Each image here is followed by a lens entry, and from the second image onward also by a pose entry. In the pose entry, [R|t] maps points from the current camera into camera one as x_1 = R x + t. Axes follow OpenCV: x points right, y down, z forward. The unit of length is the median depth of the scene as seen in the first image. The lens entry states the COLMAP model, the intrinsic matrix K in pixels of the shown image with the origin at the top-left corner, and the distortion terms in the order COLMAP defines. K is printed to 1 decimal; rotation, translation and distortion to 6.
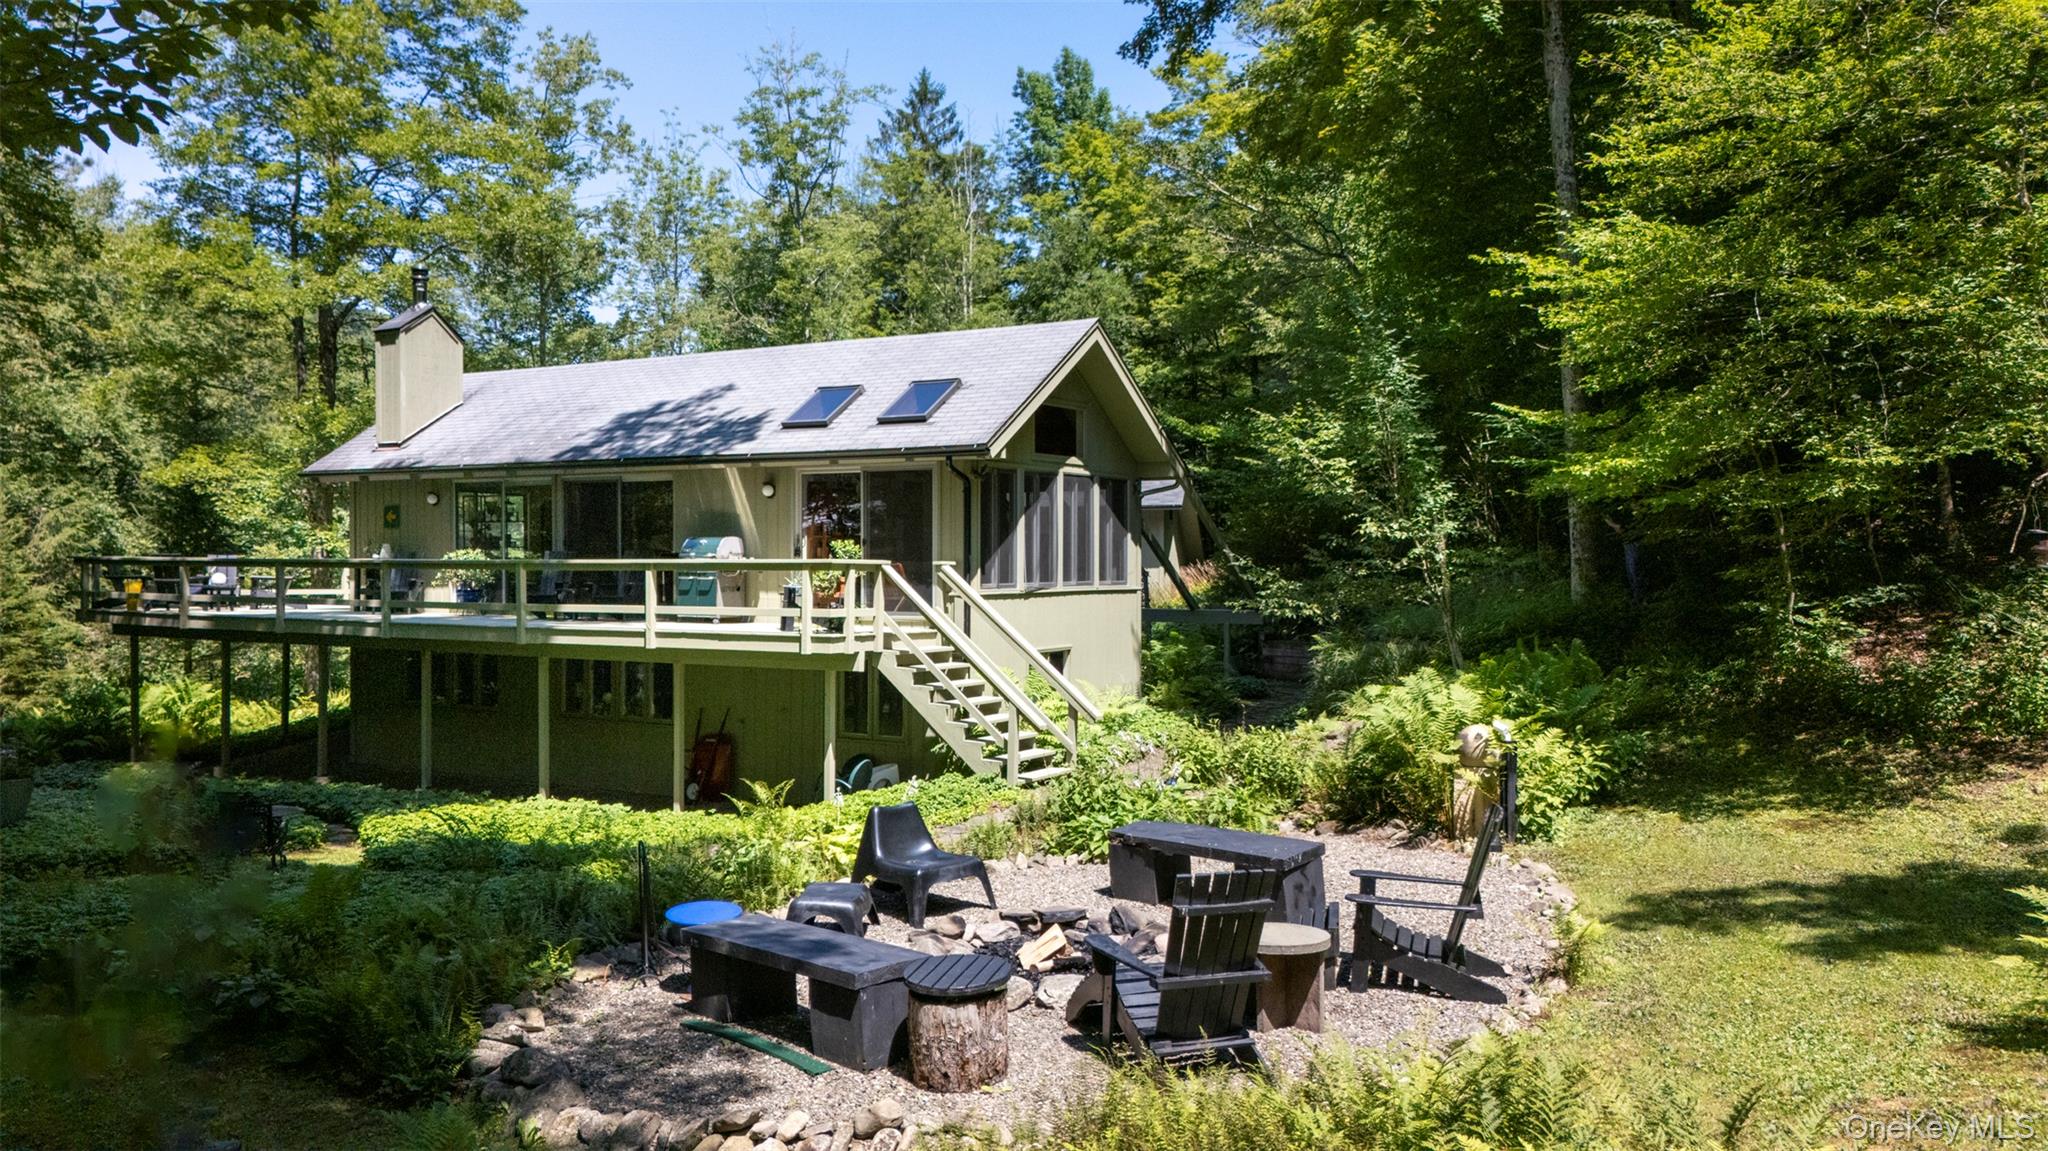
lens RADIAL K [[1503.1, 0, 1028.5], [0, 1503.1, 573.2], [0, 0, 1]] dist [0.034480, -0.024303]
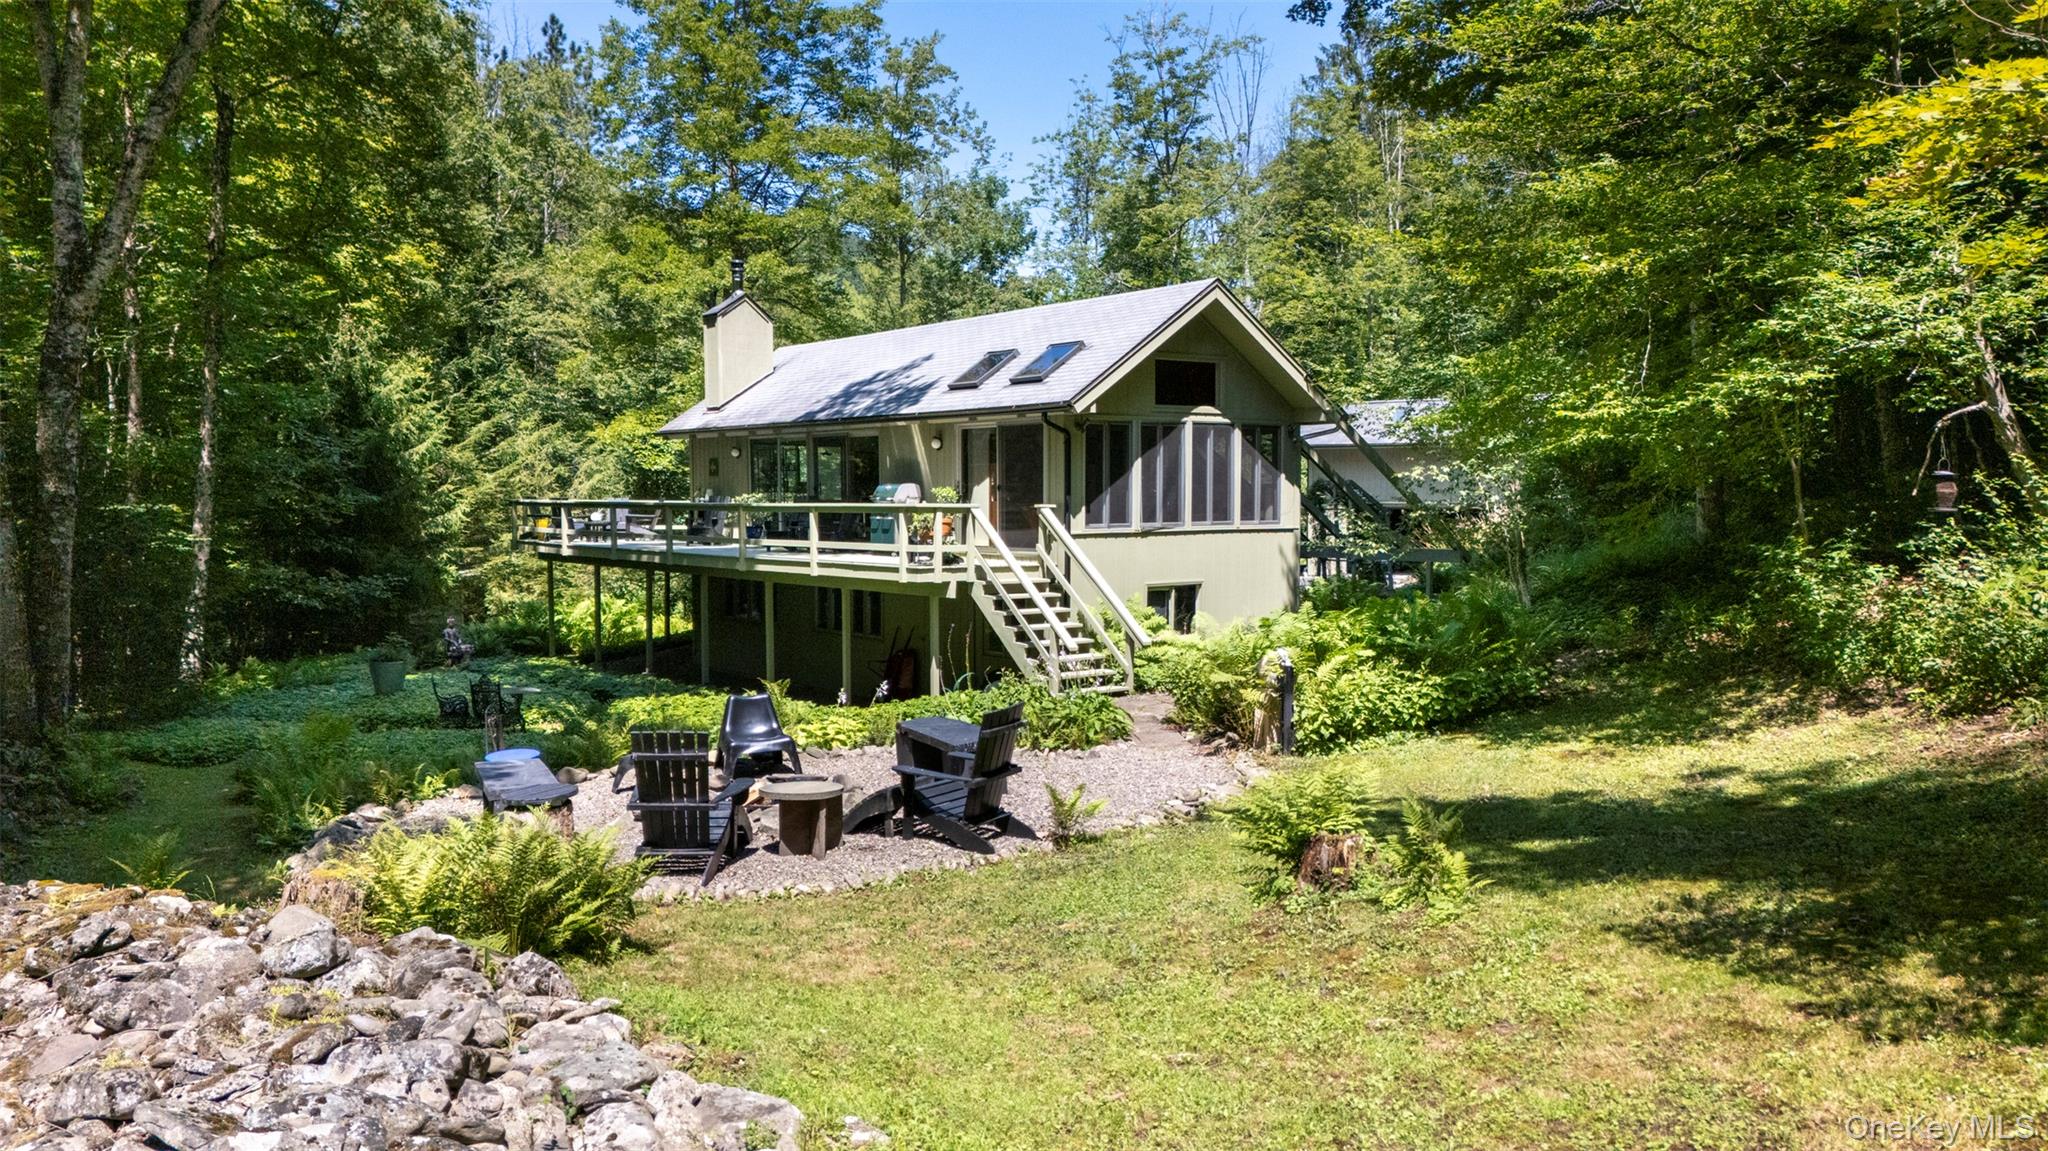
lens RADIAL K [[1503.1, 0, 1034.0], [0, 1503.1, 580.4], [0, 0, 1]] dist [0.034480, -0.024303]
pose [[0.932569, 0.016003, -0.360637, 0.303698], [0.001624, 0.998821, 0.048520, -0.004783], [0.360988, -0.045834, 0.931443, -0.065897]]
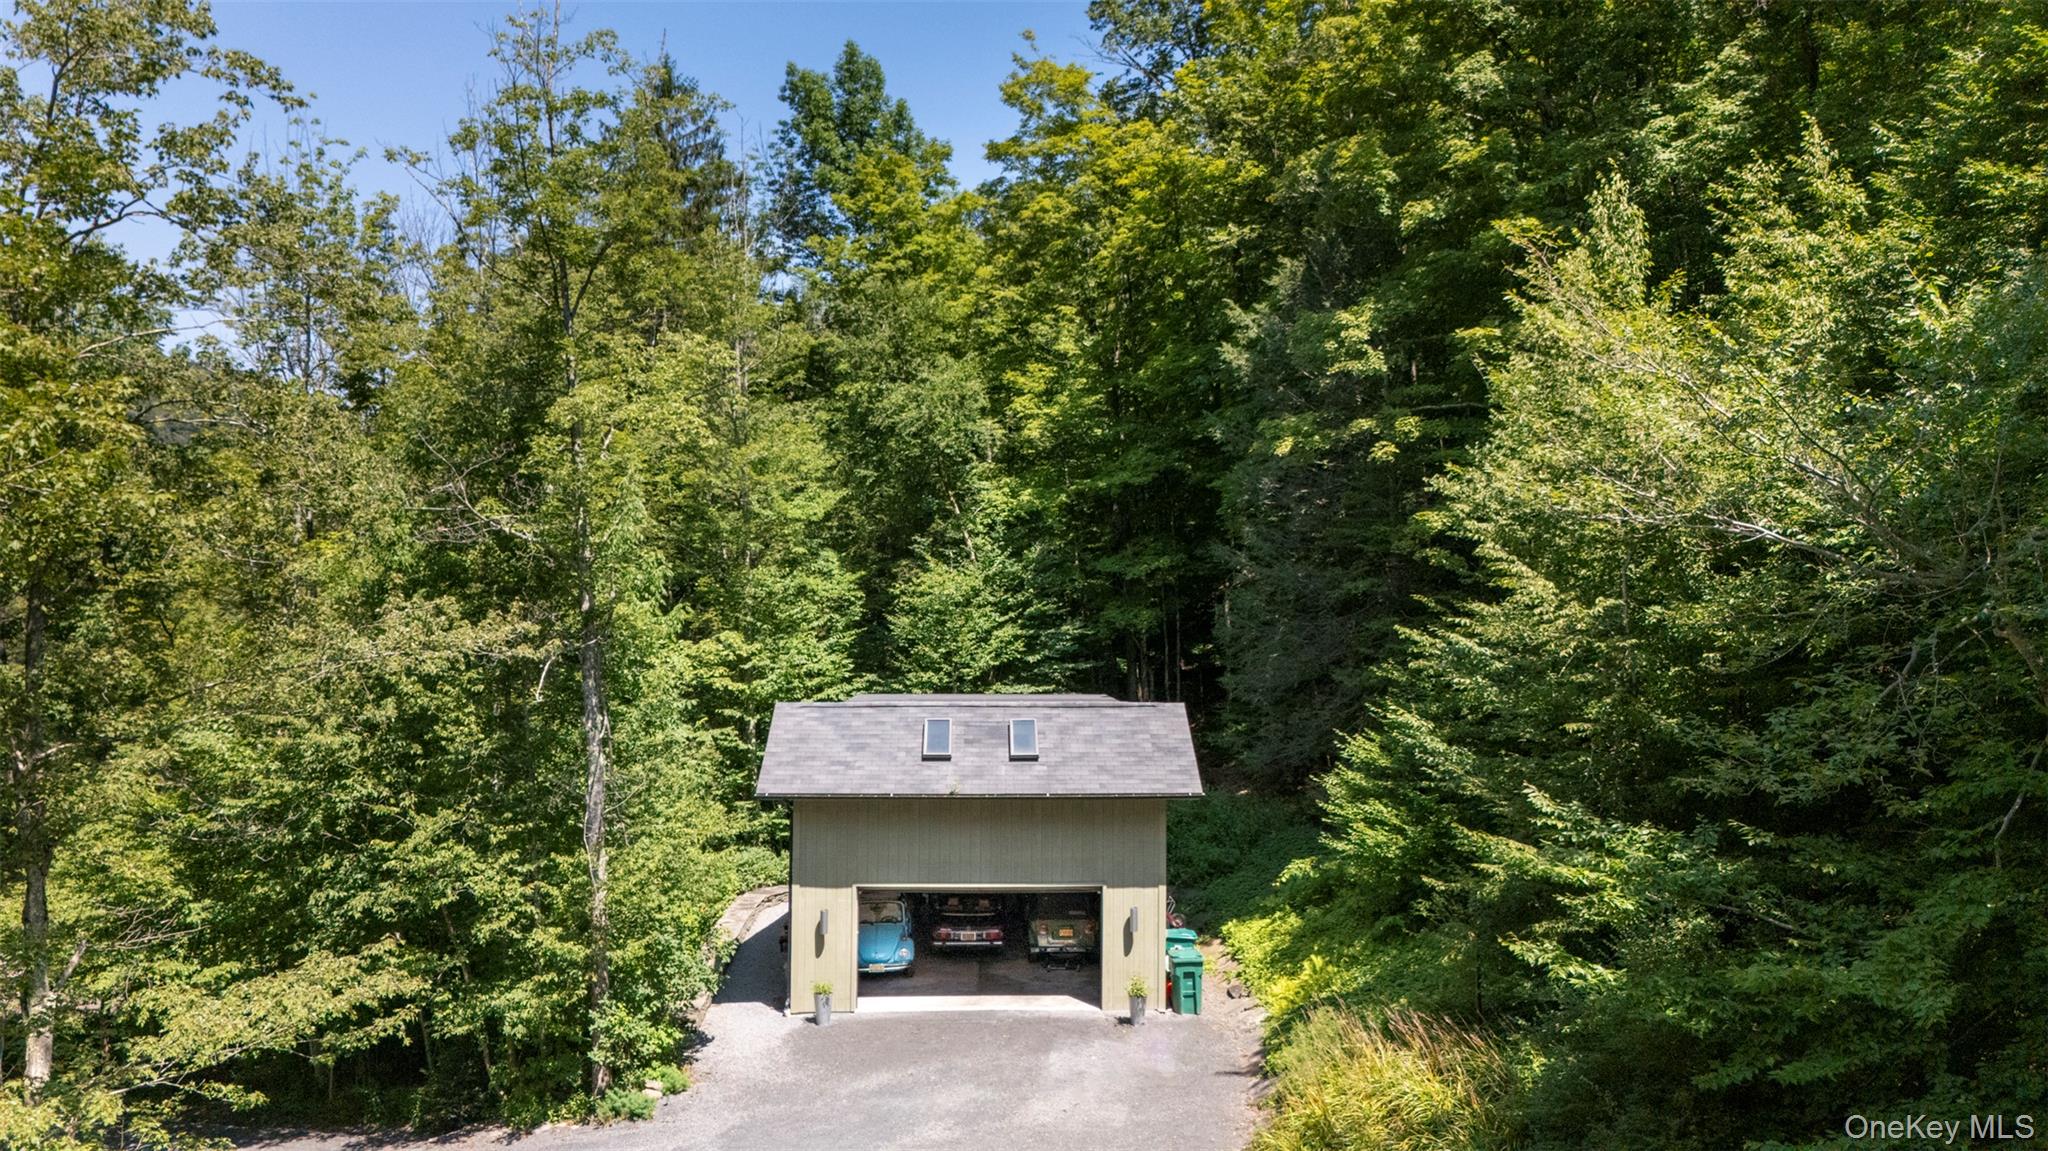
lens RADIAL K [[1503.1, 0, 1052.7], [0, 1503.1, 522.0], [0, 0, 1]] dist [0.034480, -0.024303]
pose [[0.964492, 0.003400, 0.264092, -0.263638], [0.003529, 0.999662, -0.025757, -0.298108], [-0.264090, 0.025775, 0.964154, 0.846232]]
